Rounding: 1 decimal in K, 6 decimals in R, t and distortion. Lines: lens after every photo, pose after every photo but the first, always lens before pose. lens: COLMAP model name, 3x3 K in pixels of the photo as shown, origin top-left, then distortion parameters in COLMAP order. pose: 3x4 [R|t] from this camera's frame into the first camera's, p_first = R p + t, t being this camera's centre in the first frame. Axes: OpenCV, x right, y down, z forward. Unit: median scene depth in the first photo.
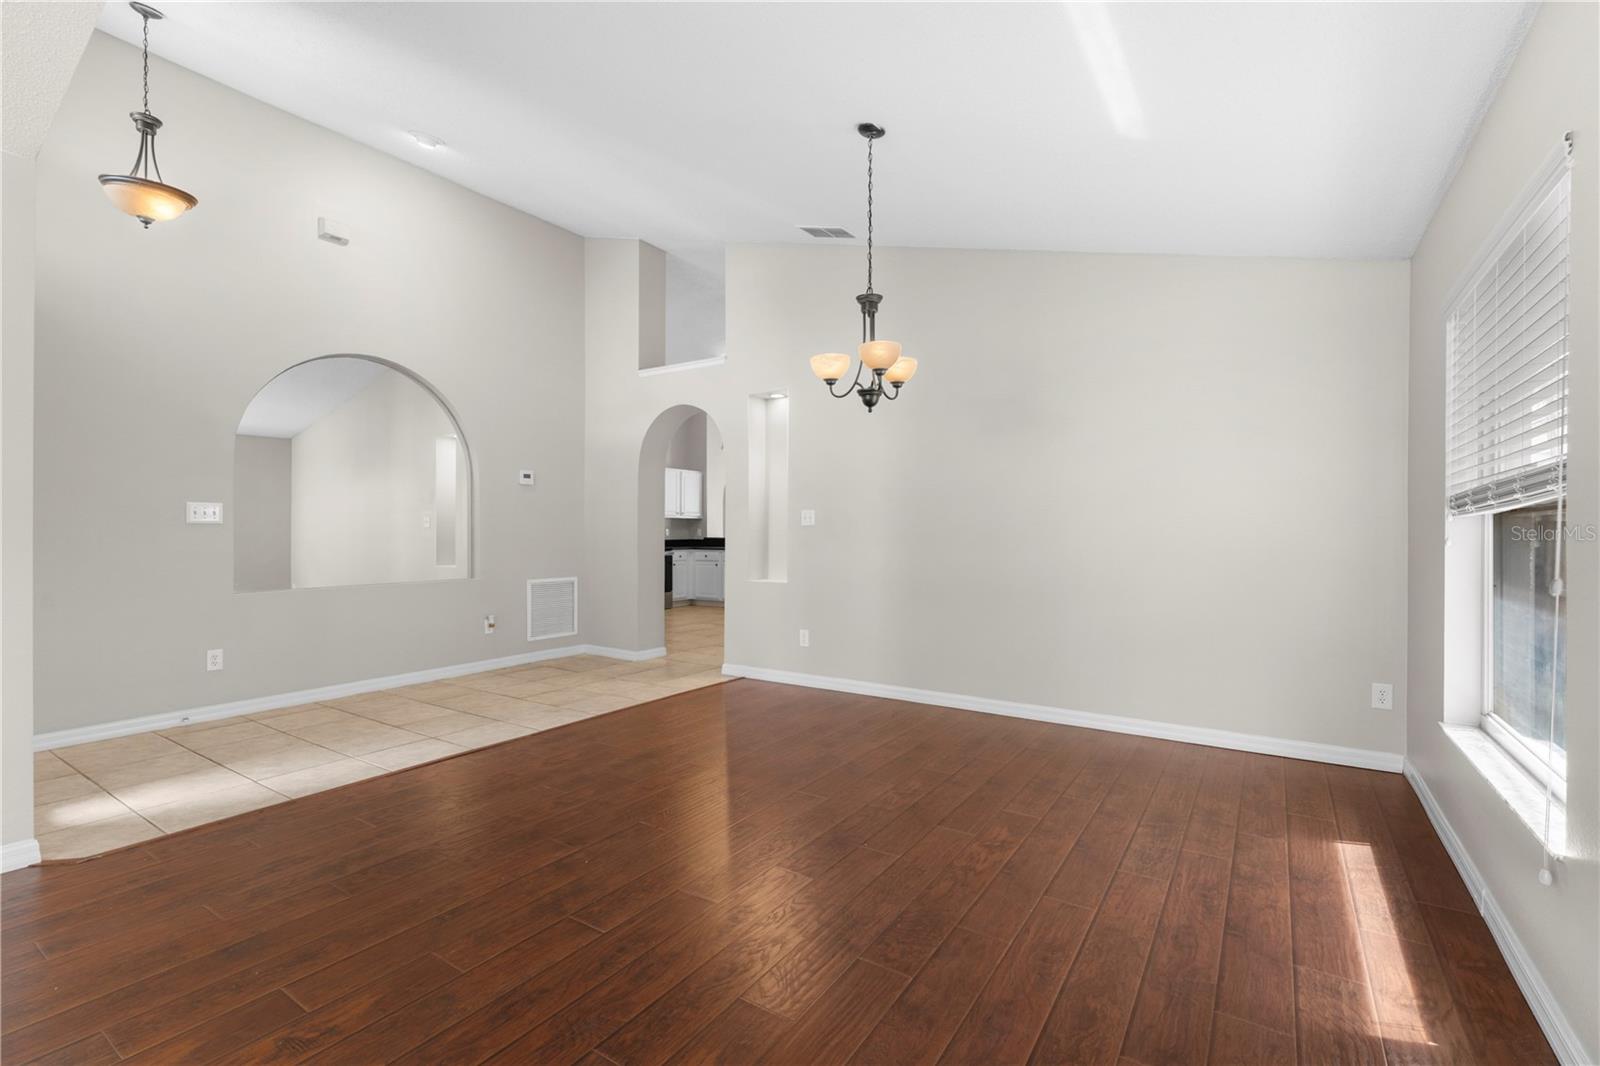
lens RADIAL K [[711.9, 0, 800.4], [0, 711.9, 535.6], [0, 0, 1]] dist [-0.002993, -0.000806]
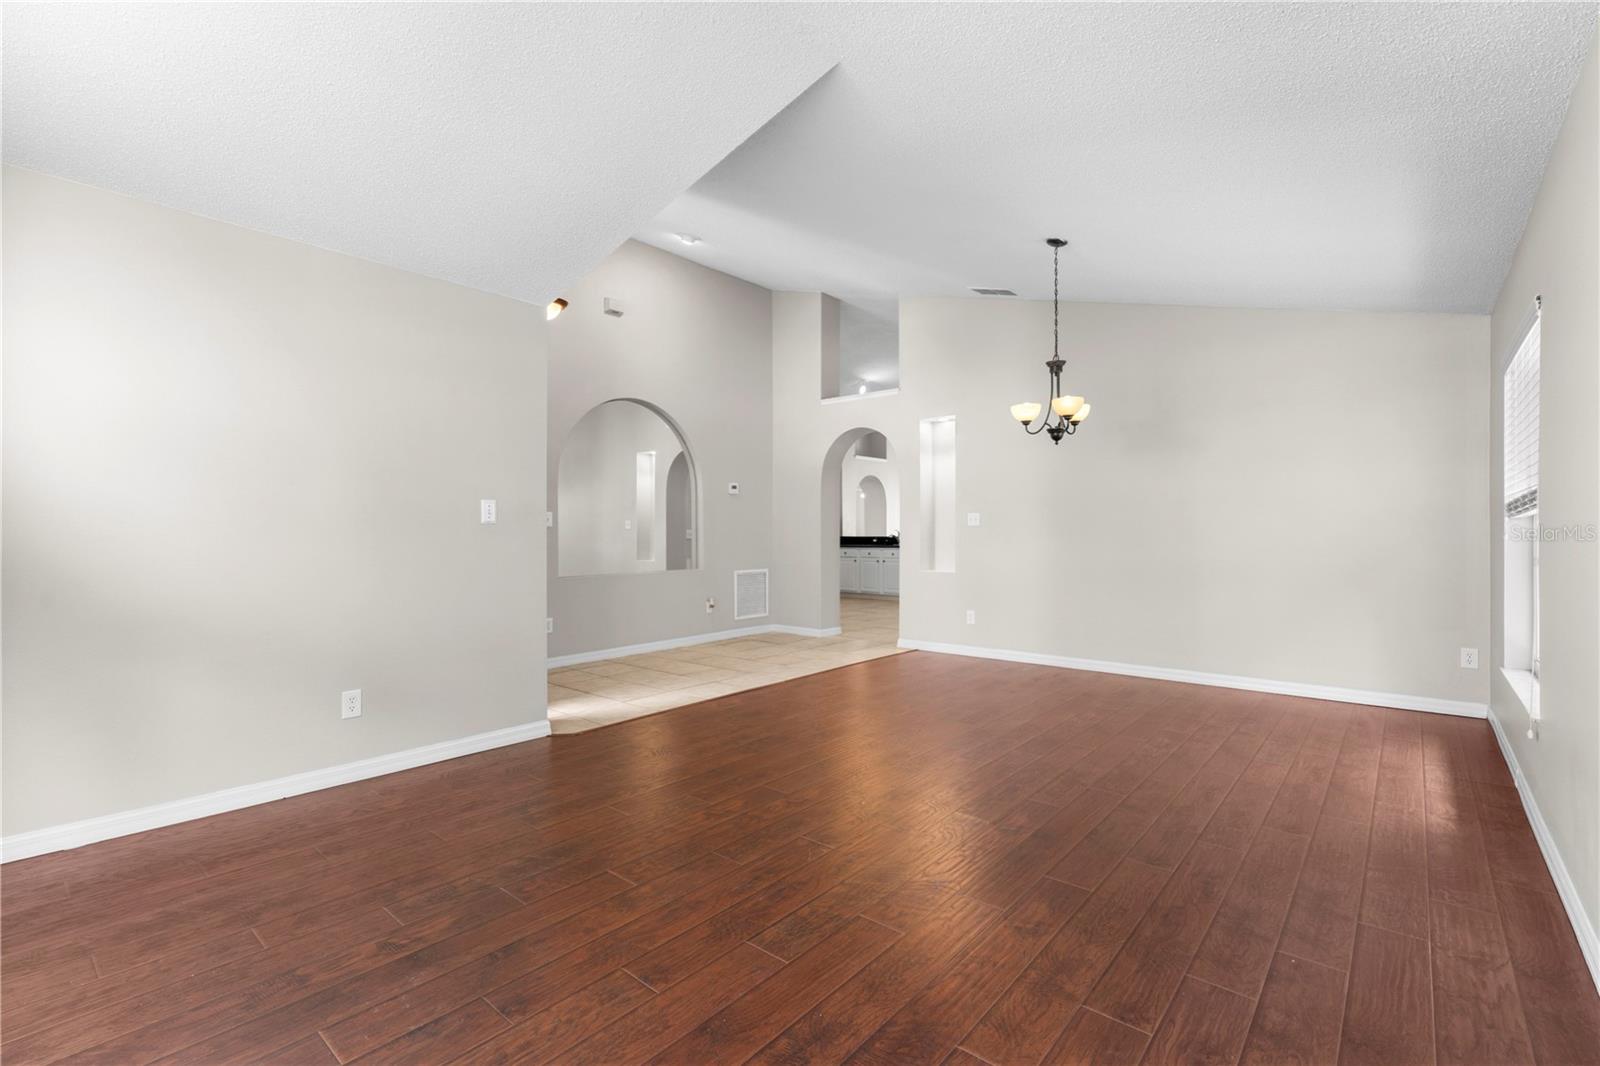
lens RADIAL K [[722.1, 0, 798.3], [0, 722.1, 533.2], [0, 0, 1]] dist [-0.000636, -0.000721]
pose [[0.993053, -0.004680, -0.117572, -0.185060], [0.004429, 0.999987, -0.002395, 0.000403], [0.117582, 0.001858, 0.993061, -0.355944]]
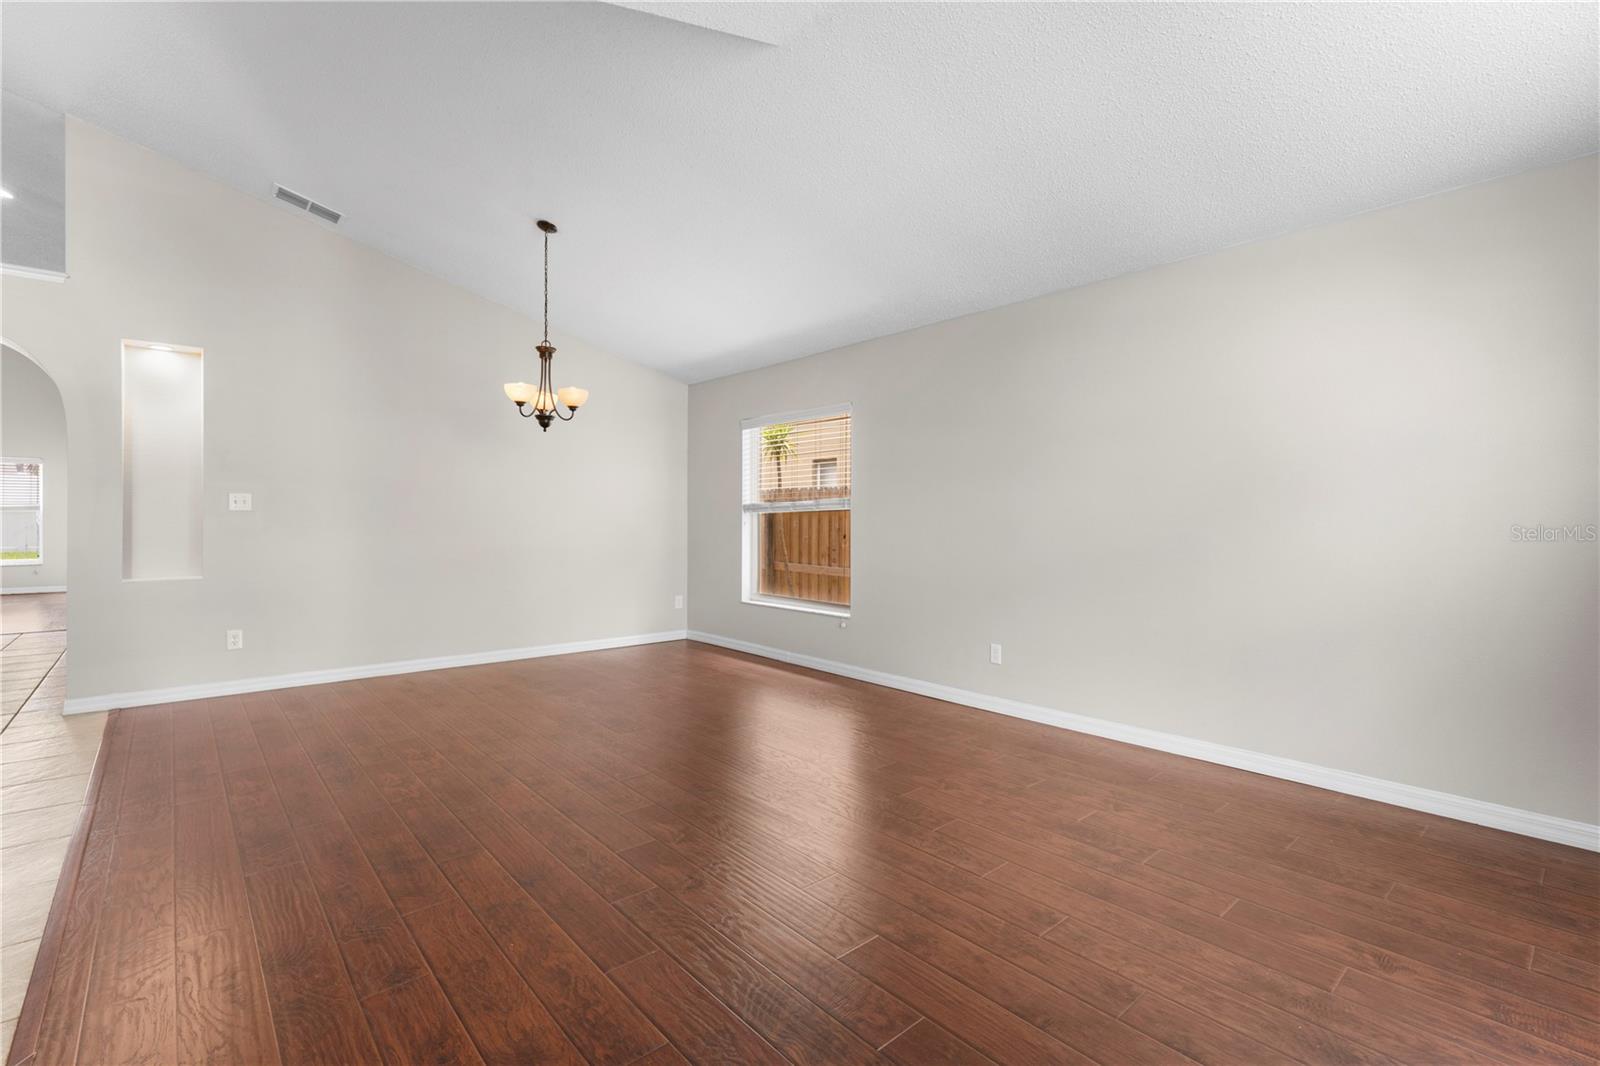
lens RADIAL K [[722.1, 0, 803.3], [0, 722.1, 528.3], [0, 0, 1]] dist [-0.000636, -0.000721]
pose [[0.253297, -0.011160, 0.967324, -0.870207], [0.000202, 0.999934, 0.011484, -0.003204], [-0.967388, -0.002713, 0.253283, 0.128597]]
